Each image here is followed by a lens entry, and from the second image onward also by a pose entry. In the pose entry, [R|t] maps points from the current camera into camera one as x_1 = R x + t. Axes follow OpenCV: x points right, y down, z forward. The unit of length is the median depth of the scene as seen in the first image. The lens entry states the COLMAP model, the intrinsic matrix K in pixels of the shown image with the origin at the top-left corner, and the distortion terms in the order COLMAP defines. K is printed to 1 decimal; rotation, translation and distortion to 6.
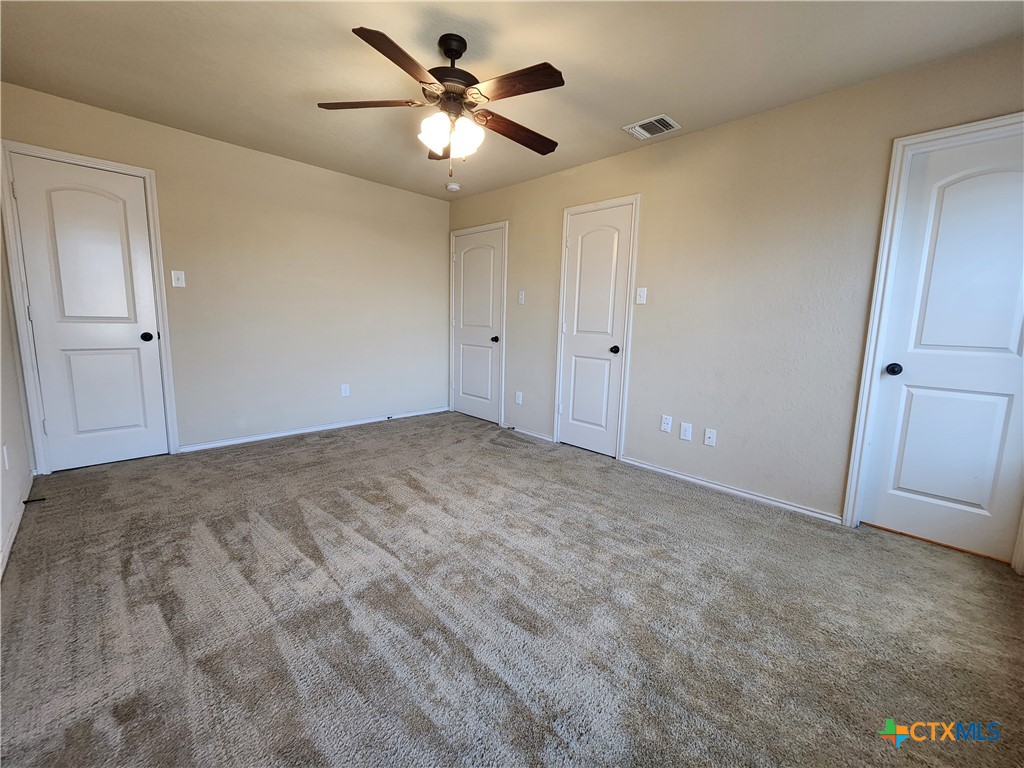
lens RADIAL K [[419.2, 0, 523.1], [0, 419.2, 377.3], [0, 0, 1]] dist [0.004292, -0.002631]
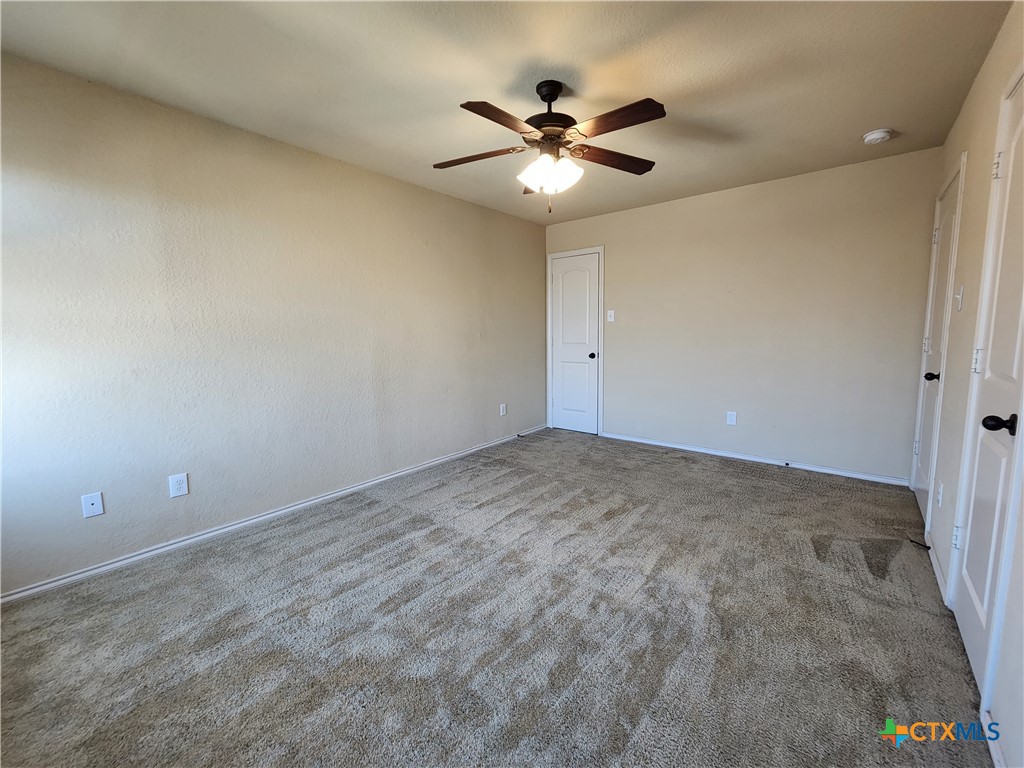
lens RADIAL K [[419.2, 0, 519.4], [0, 419.2, 387.5], [0, 0, 1]] dist [0.004292, -0.002631]
pose [[0.085386, 0.098850, -0.991432, 0.737903], [-0.119224, 0.988930, 0.088332, -0.102449], [0.989189, 0.110660, 0.096226, 0.736180]]
